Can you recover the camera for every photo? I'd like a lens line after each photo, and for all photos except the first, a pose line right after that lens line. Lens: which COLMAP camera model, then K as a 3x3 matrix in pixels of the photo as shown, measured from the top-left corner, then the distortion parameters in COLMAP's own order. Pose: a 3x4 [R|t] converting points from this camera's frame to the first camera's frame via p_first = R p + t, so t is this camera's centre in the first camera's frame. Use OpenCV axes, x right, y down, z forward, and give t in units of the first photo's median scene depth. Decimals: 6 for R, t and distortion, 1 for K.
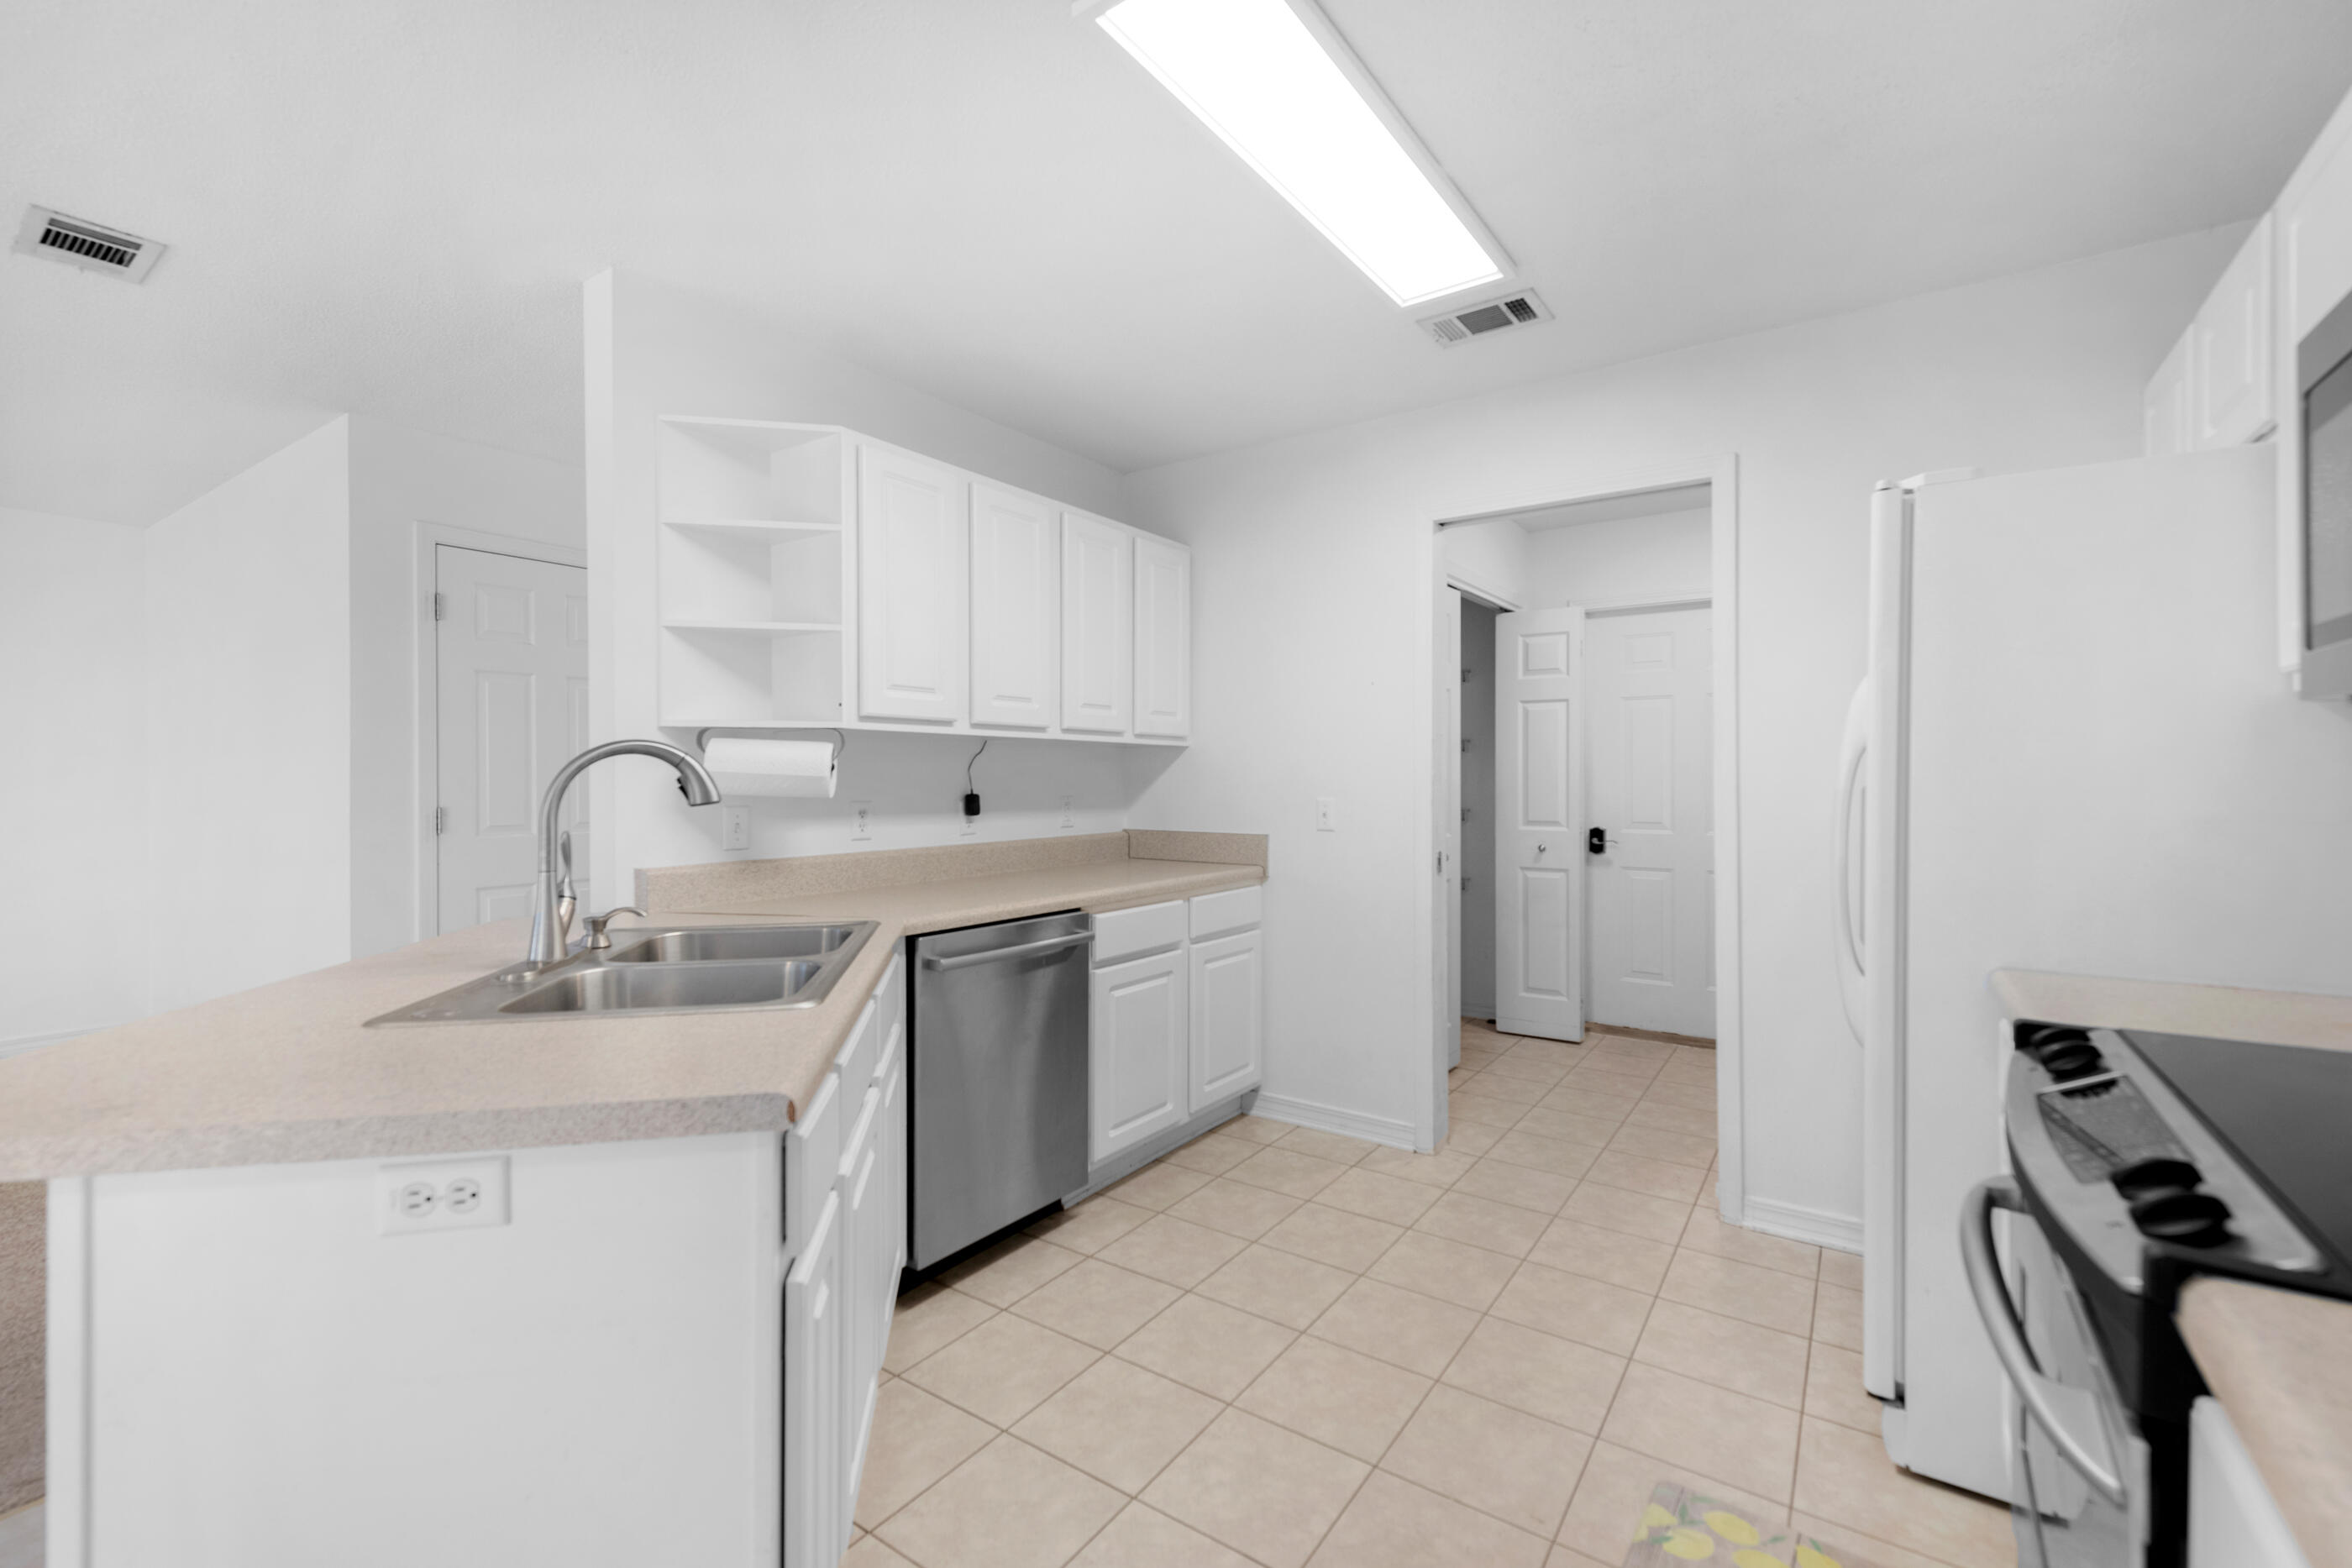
lens RADIAL K [[949.8, 0, 1193.3], [0, 949.8, 776.2], [0, 0, 1]] dist [0.013981, -0.001030]
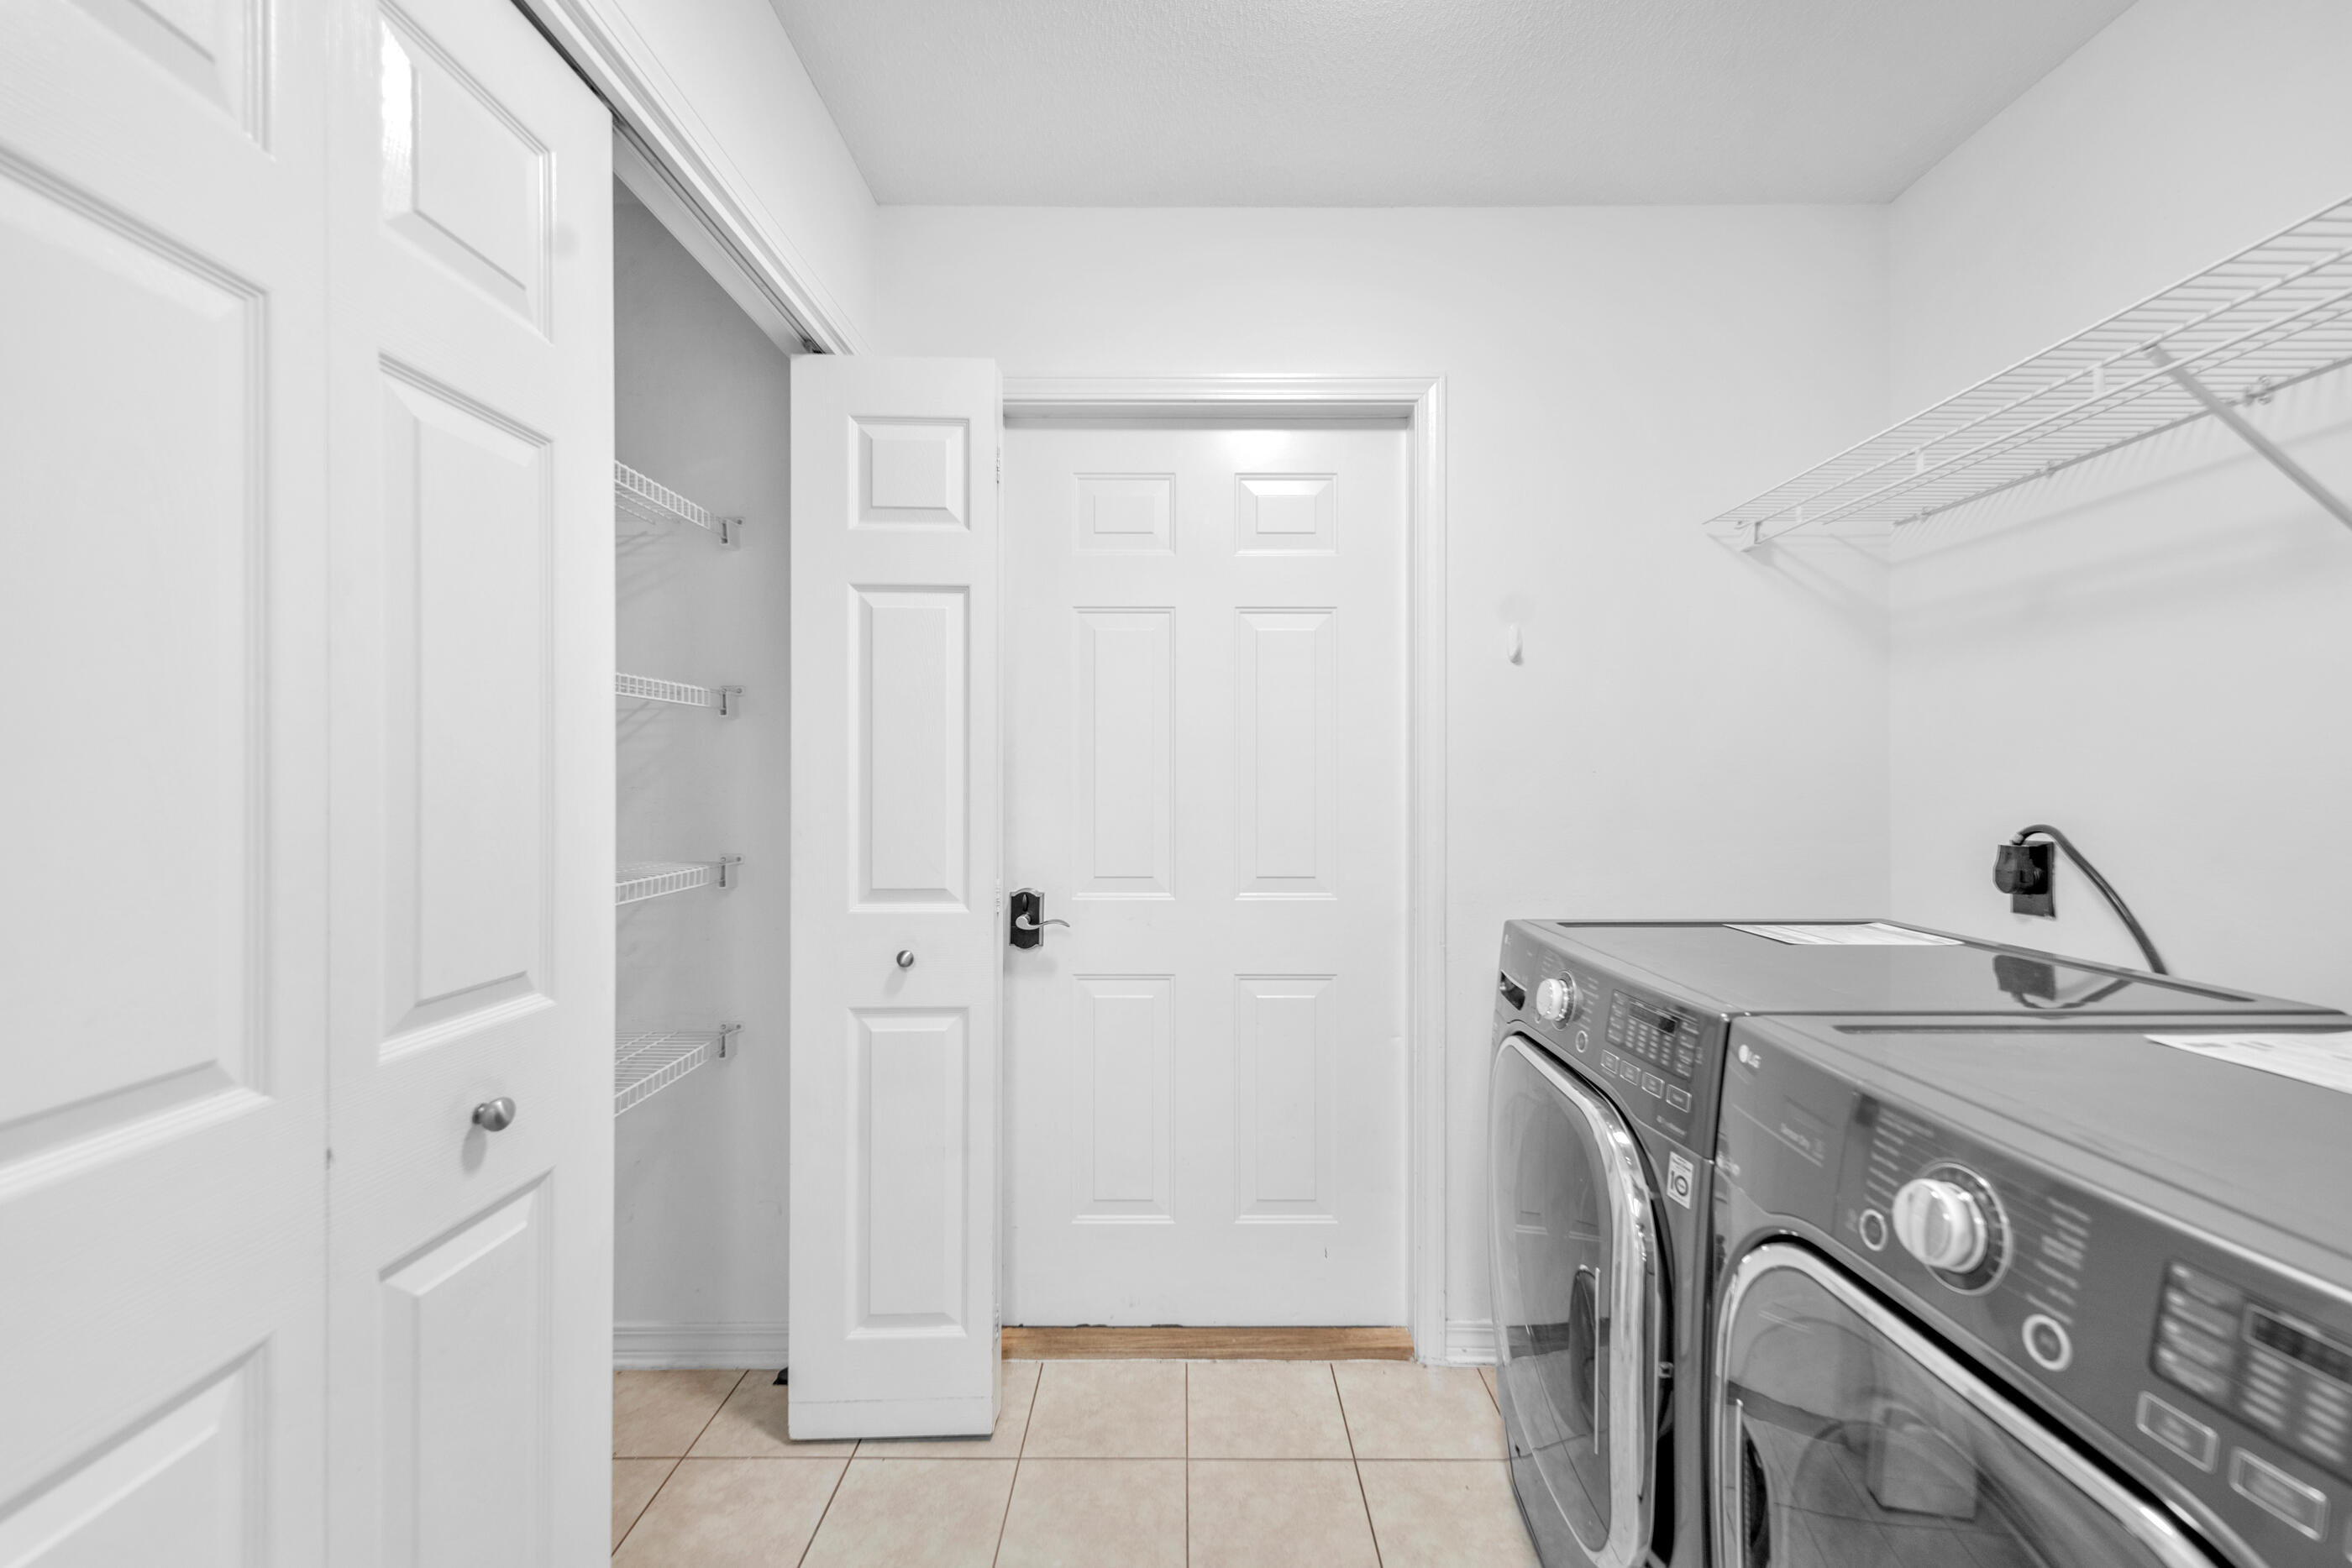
lens RADIAL K [[949.8, 0, 1120.5], [0, 949.8, 778.1], [0, 0, 1]] dist [0.013981, -0.001030]
pose [[0.847908, 0.003337, 0.530133, 0.335260], [0.000605, 0.999973, -0.007262, 0.005353], [-0.530144, 0.006478, 0.847883, 0.890853]]
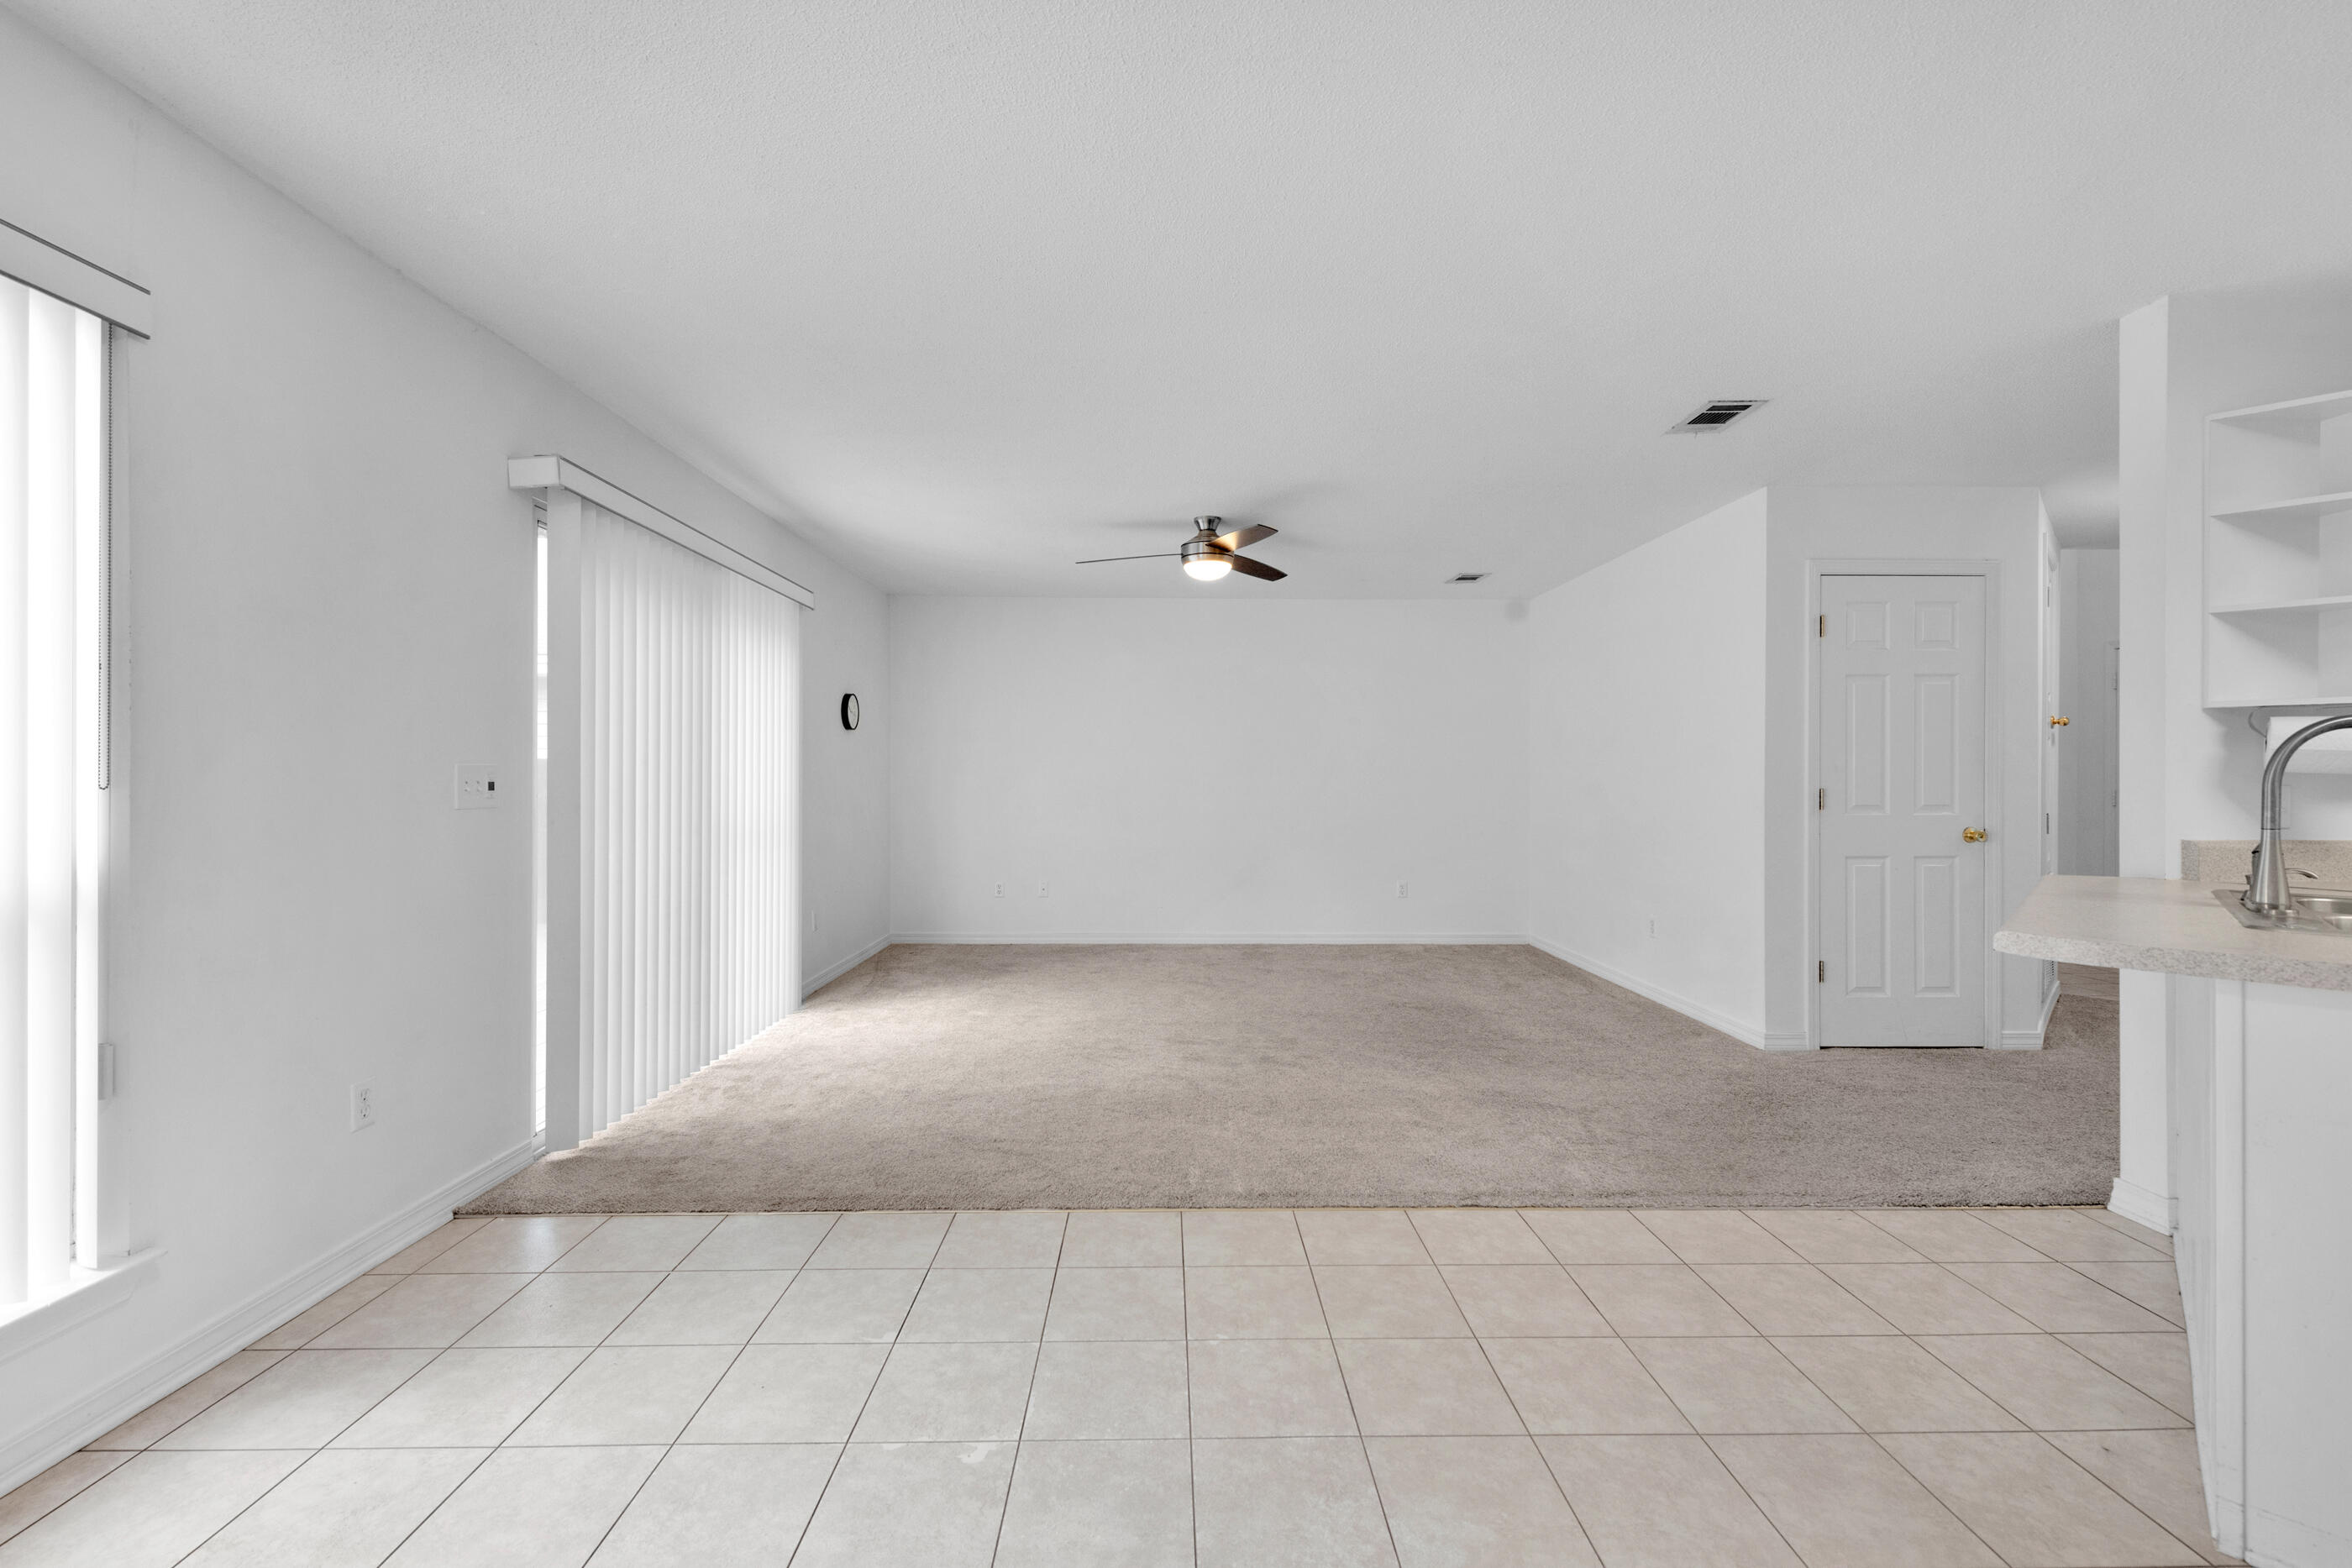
lens RADIAL K [[979.0, 0, 1156.1], [0, 979.0, 778.8], [0, 0, 1]] dist [0.008513, -0.003917]
pose [[0.589934, 0.001801, -0.807450, -0.256735], [-0.000766, 0.999998, 0.001671, 0.018471], [0.807451, -0.000368, 0.589934, -0.420251]]
